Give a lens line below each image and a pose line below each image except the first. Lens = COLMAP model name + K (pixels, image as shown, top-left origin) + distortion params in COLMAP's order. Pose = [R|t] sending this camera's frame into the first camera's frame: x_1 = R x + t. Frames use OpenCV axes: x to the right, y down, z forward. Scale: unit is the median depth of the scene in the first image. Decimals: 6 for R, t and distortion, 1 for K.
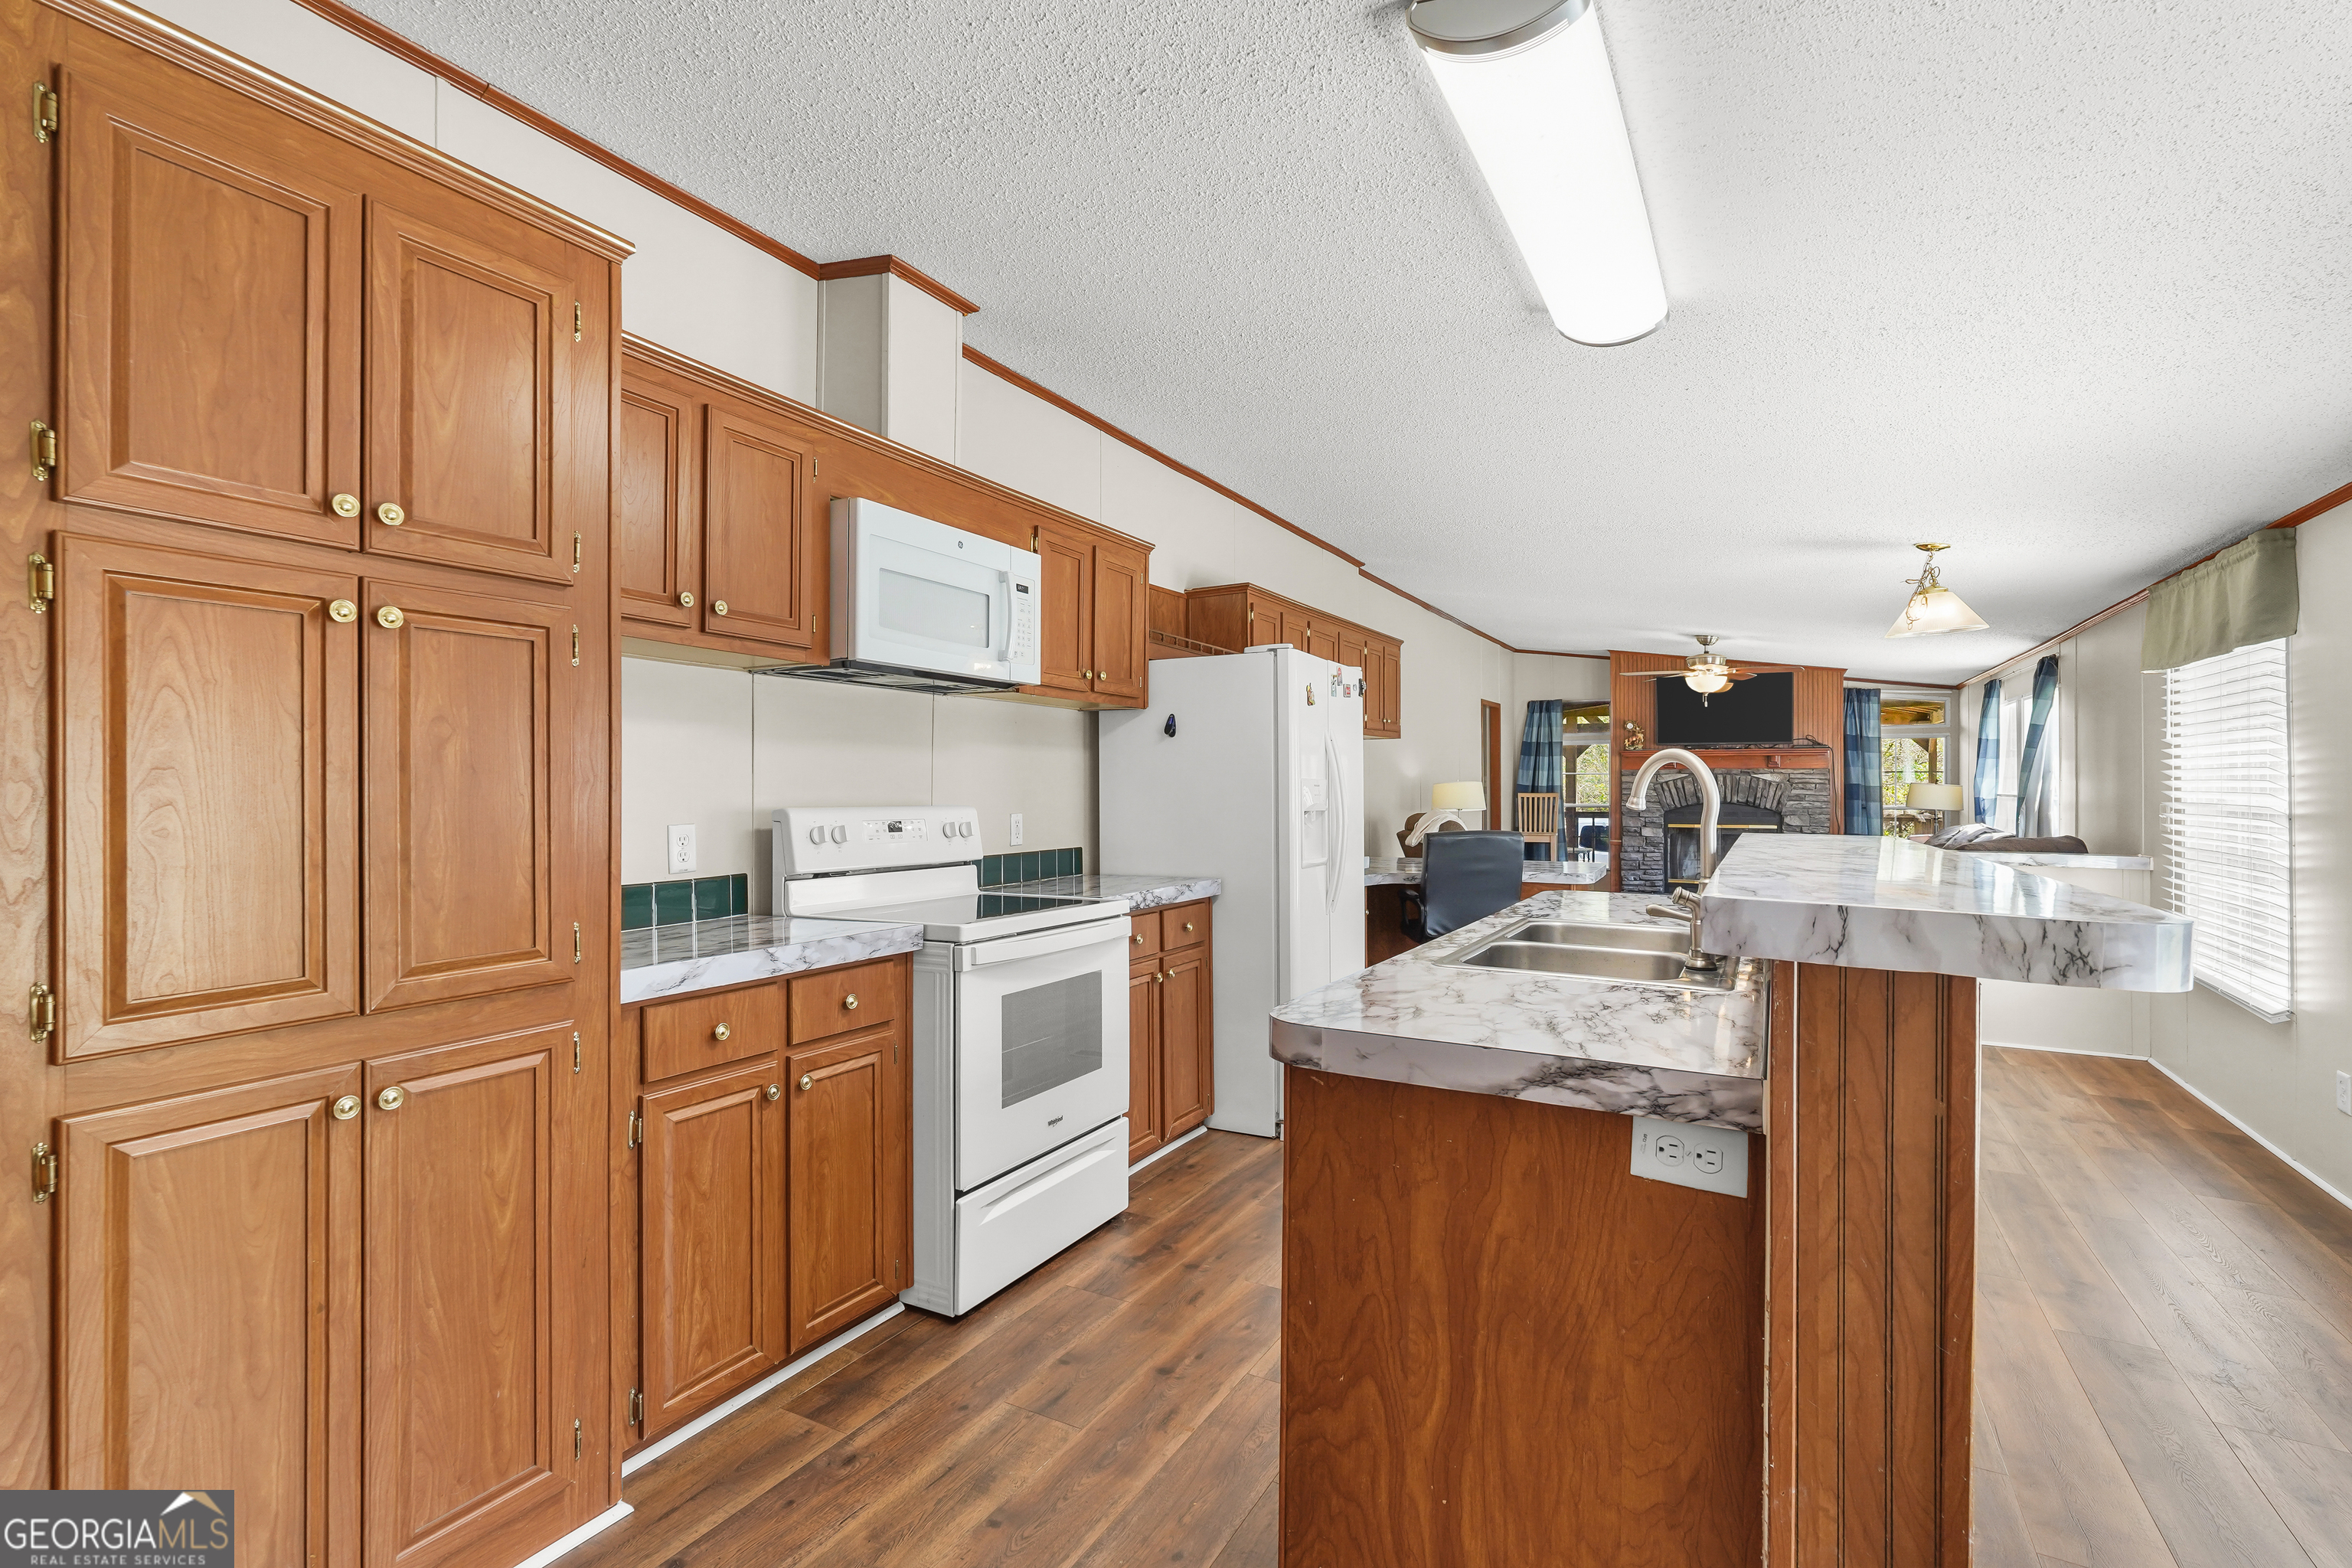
lens RADIAL K [[1068.5, 0, 1167.1], [0, 1068.5, 780.5], [0, 0, 1]] dist [-0.011876, 0.005048]
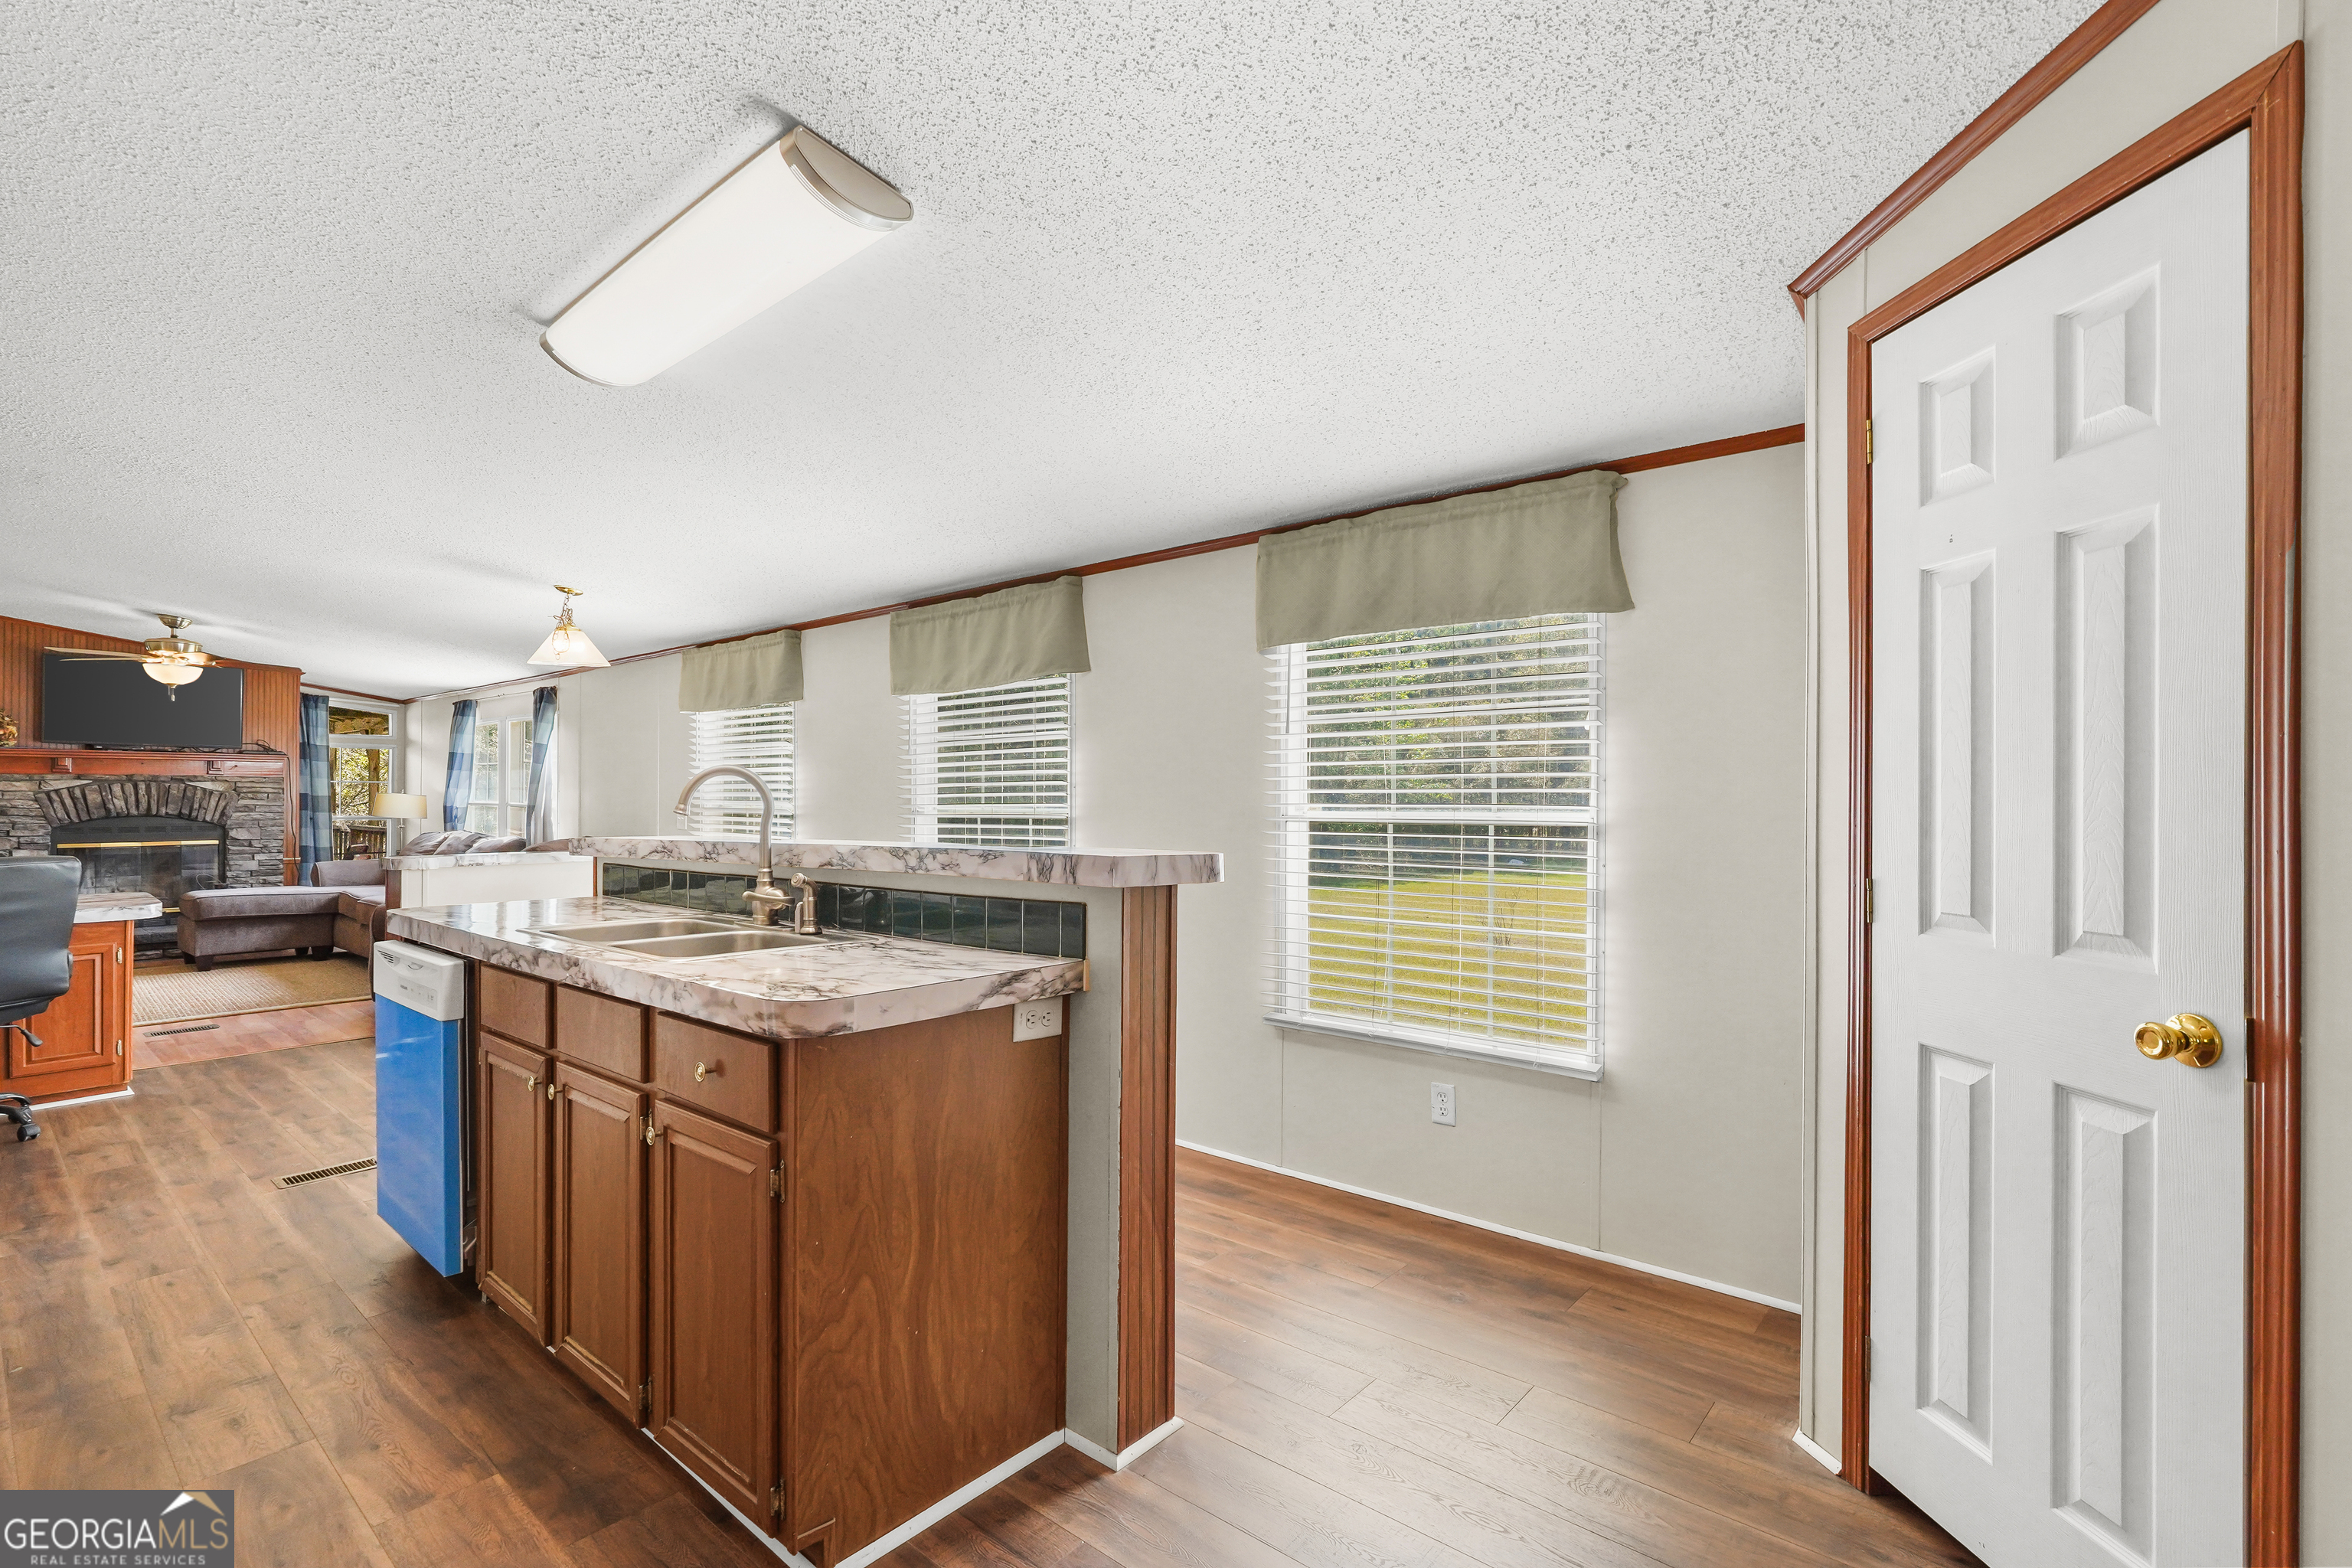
lens RADIAL K [[1068.5, 0, 1155.1], [0, 1068.5, 798.9], [0, 0, 1]] dist [-0.011876, 0.005048]
pose [[0.199720, -0.000814, 0.979853, -0.839545], [-0.006608, 0.999976, 0.002177, 0.004981], [-0.979831, -0.006909, 0.199710, 0.380486]]
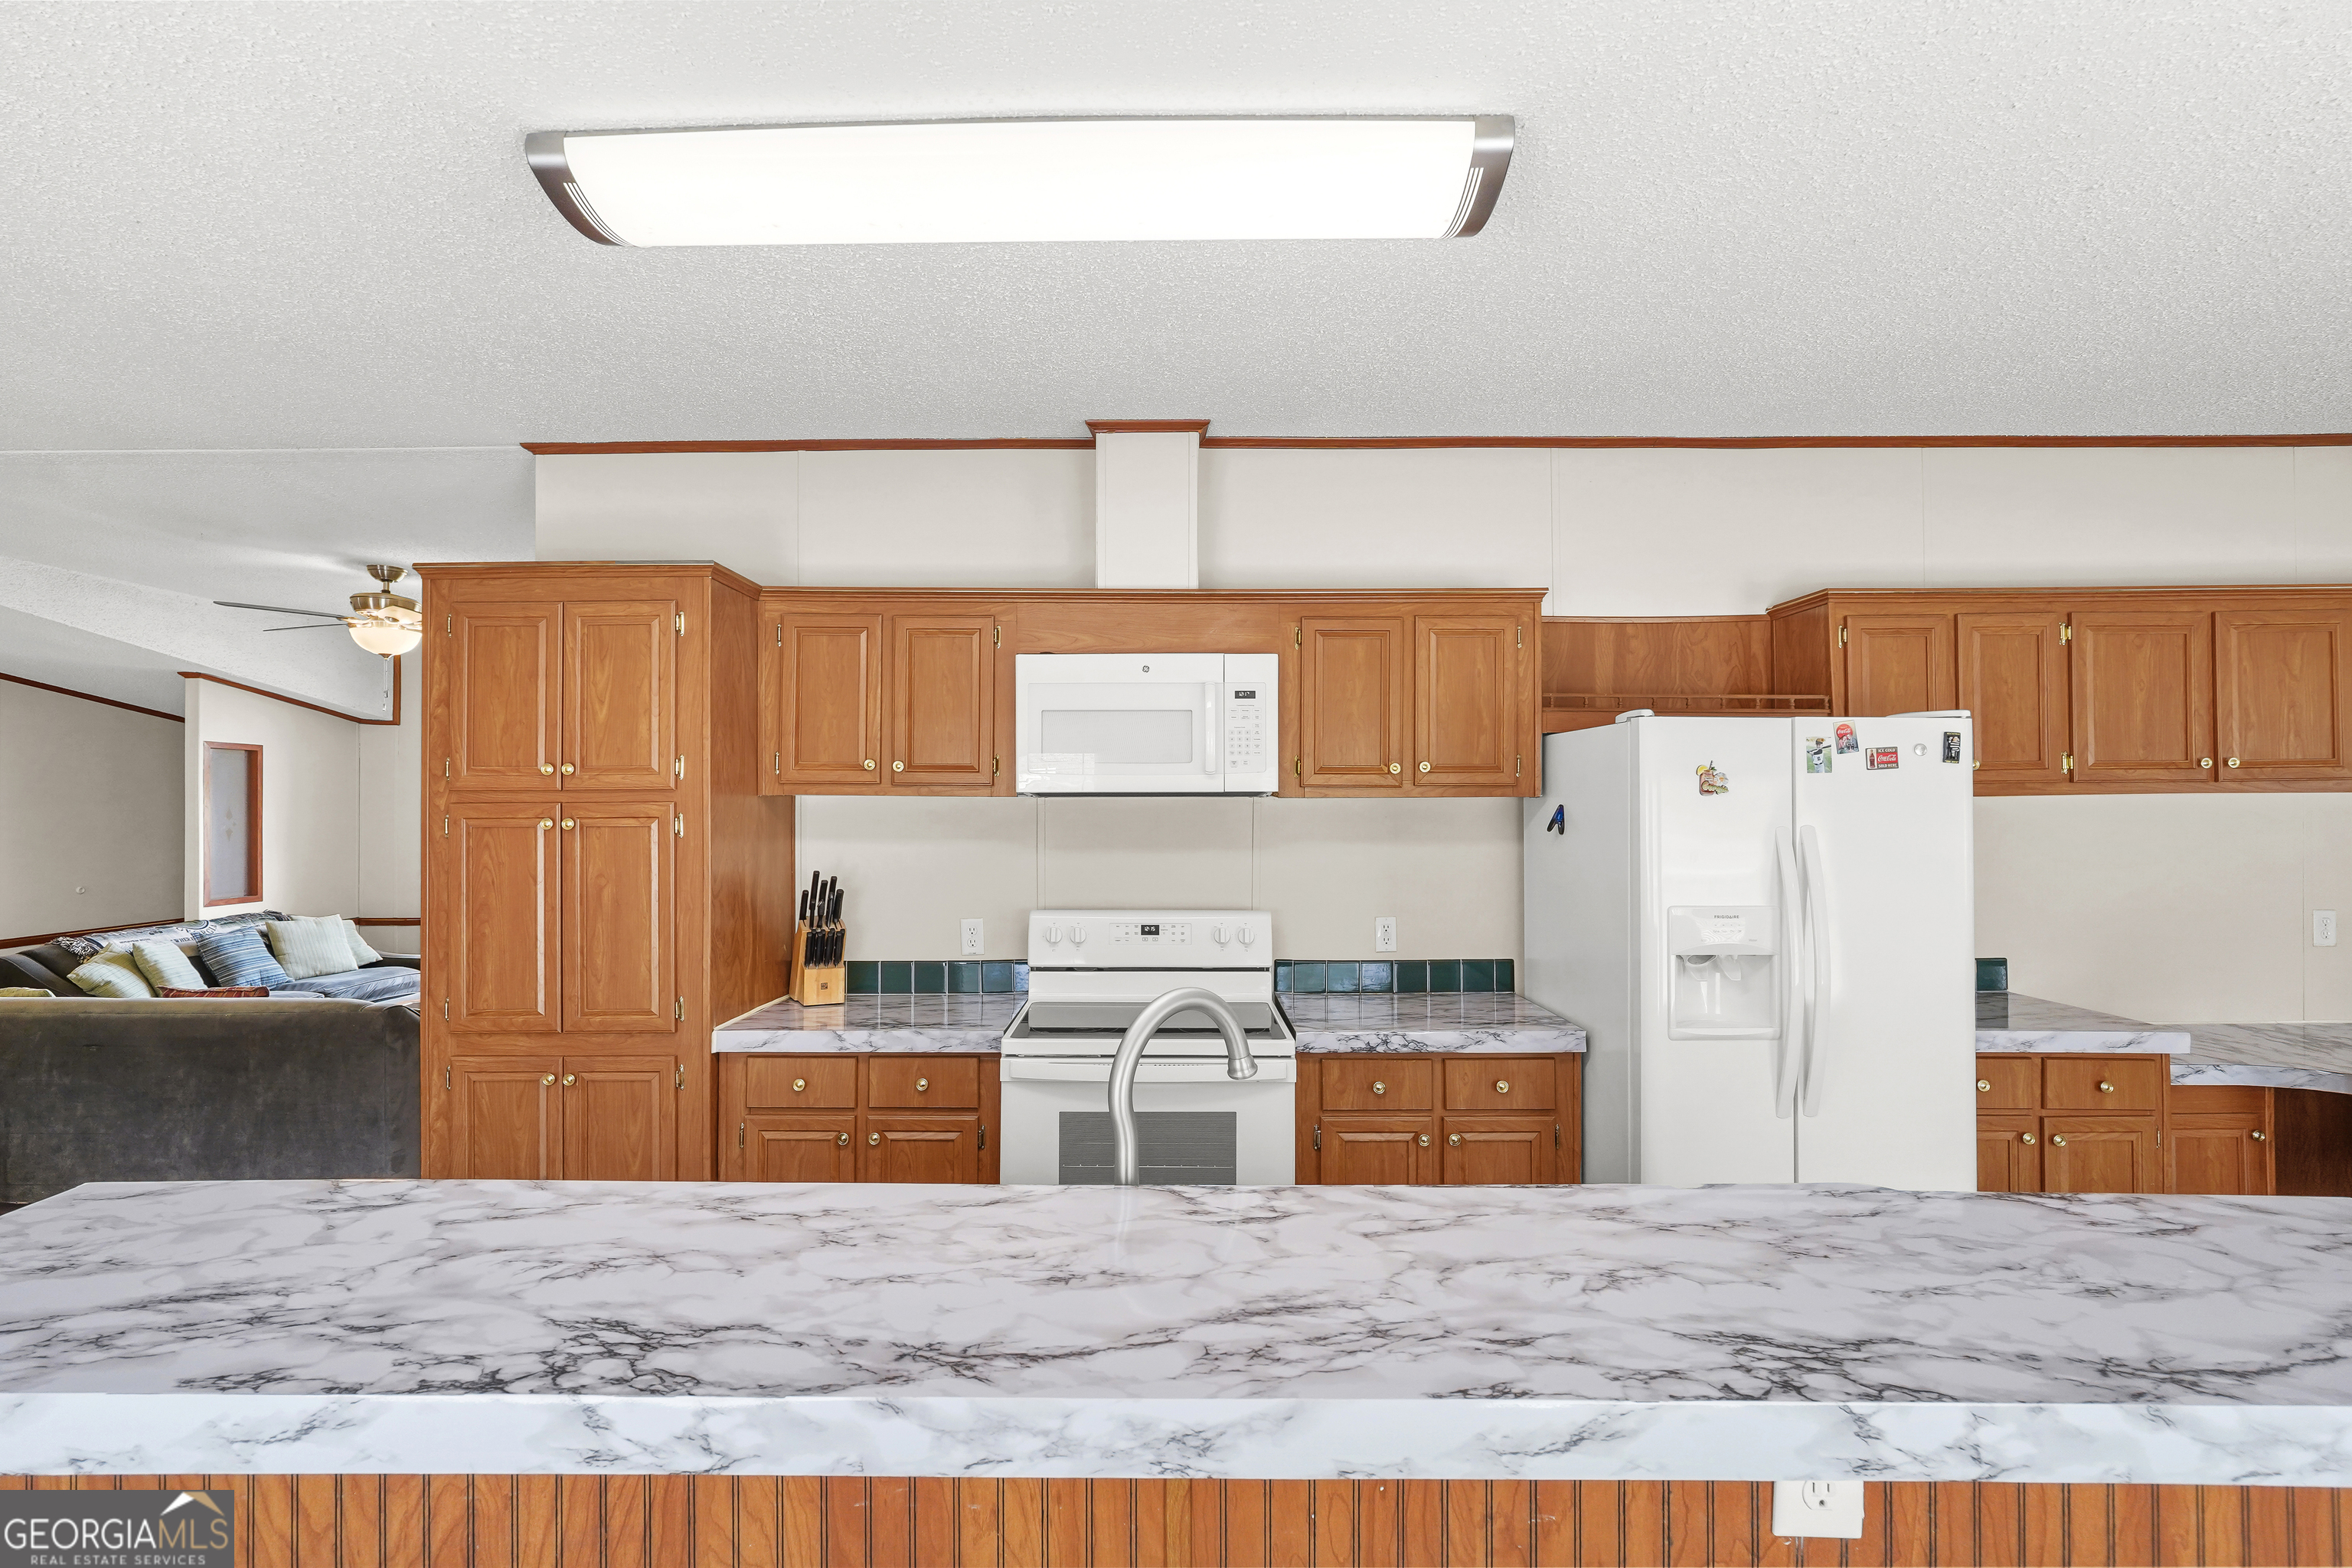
lens RADIAL K [[1044.6, 0, 1167.5], [0, 1044.6, 782.8], [0, 0, 1]] dist [-0.012462, 0.005485]
pose [[0.490218, -0.009733, -0.871546, 1.321486], [0.008881, 0.999942, -0.006172, -0.193575], [0.871555, -0.004715, 0.490276, 0.967486]]
